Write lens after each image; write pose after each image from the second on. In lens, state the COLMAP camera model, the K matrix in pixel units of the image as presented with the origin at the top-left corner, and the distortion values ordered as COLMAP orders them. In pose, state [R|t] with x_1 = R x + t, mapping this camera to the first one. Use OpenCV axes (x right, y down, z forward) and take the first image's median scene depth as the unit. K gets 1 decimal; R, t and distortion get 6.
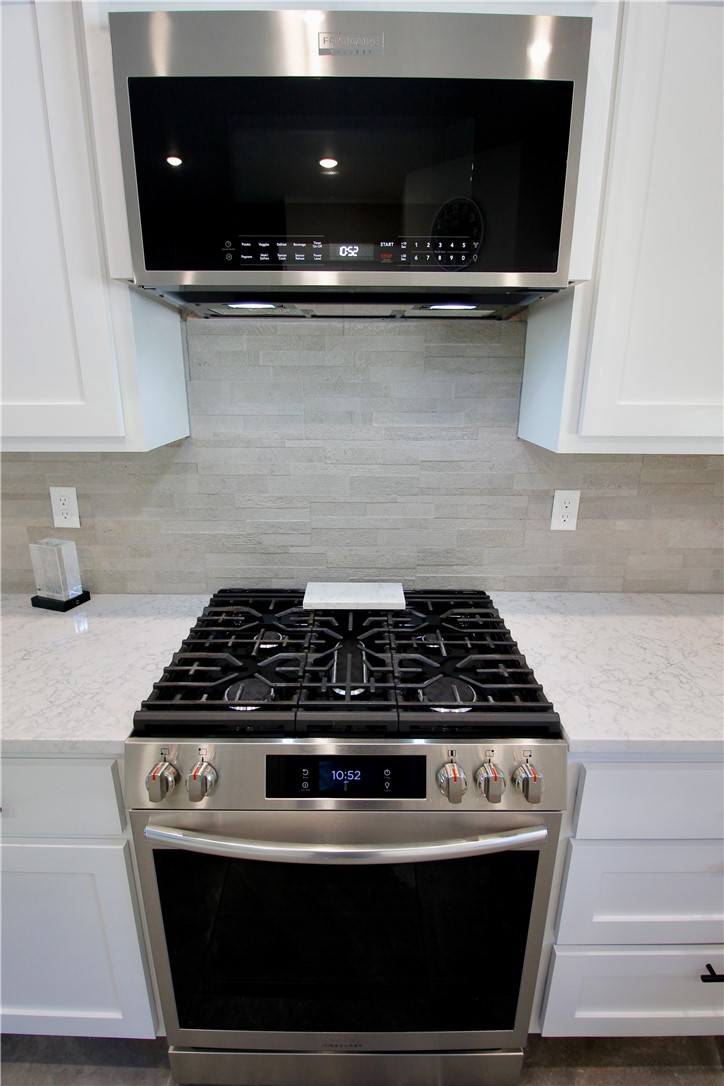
lens RADIAL K [[514.0, 0, 361.3], [0, 514.0, 527.4], [0, 0, 1]] dist [0.008341, -0.017735]
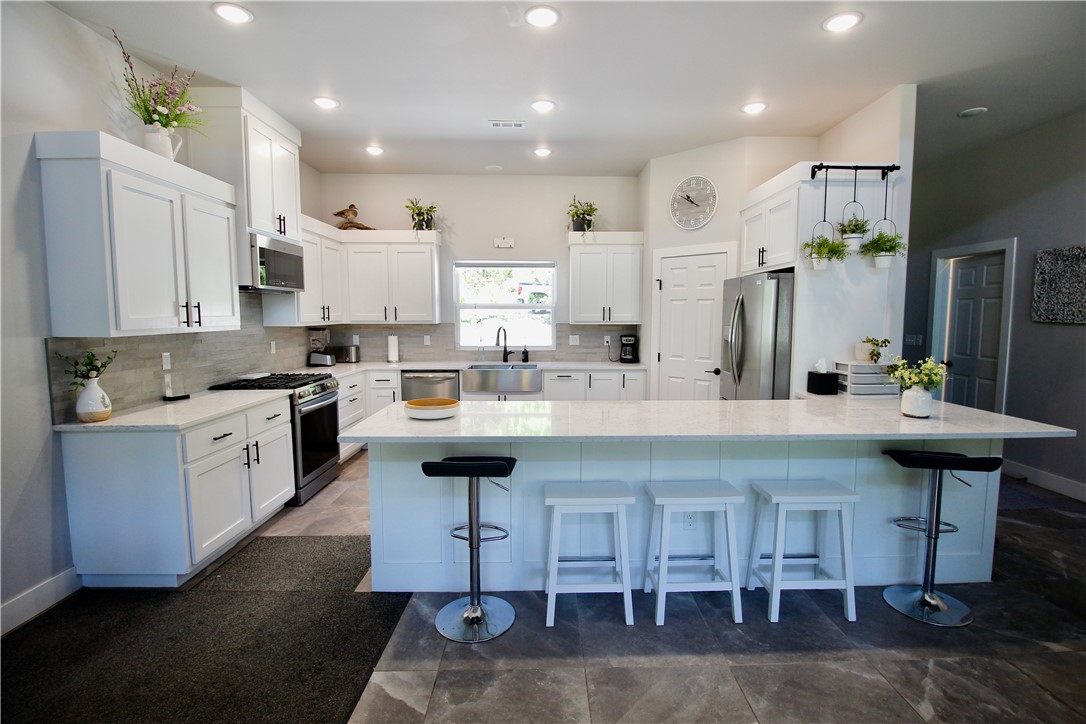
lens RADIAL K [[514.0, 0, 555.5], [0, 514.0, 358.7], [0, 0, 1]] dist [0.008341, -0.017735]
pose [[-0.029570, -0.093333, 0.995196, -3.089070], [0.278846, 0.955335, 0.097880, 0.228936], [-0.959880, 0.280401, -0.002224, -0.767645]]
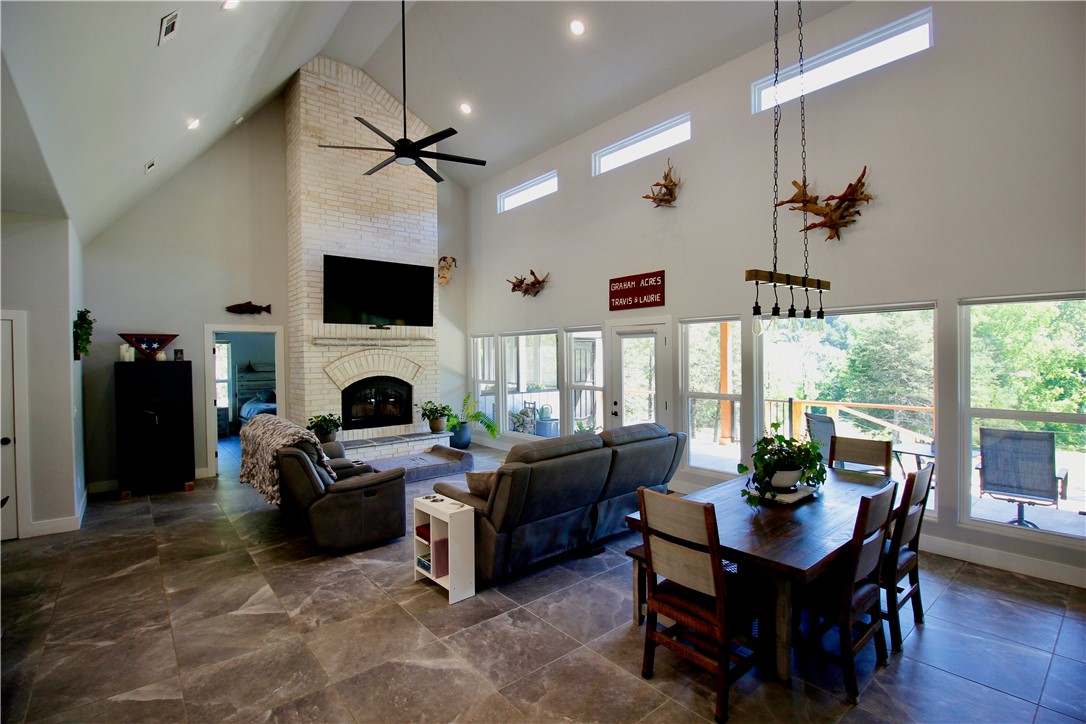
lens RADIAL K [[504.2, 0, 553.3], [0, 504.2, 361.3], [0, 0, 1]] dist [0.004592, -0.014501]
pose [[-0.758972, 0.011286, -0.651025, -1.924016], [-0.174589, 0.959709, 0.220175, -0.412295], [0.627280, 0.280768, -0.726422, 0.946139]]
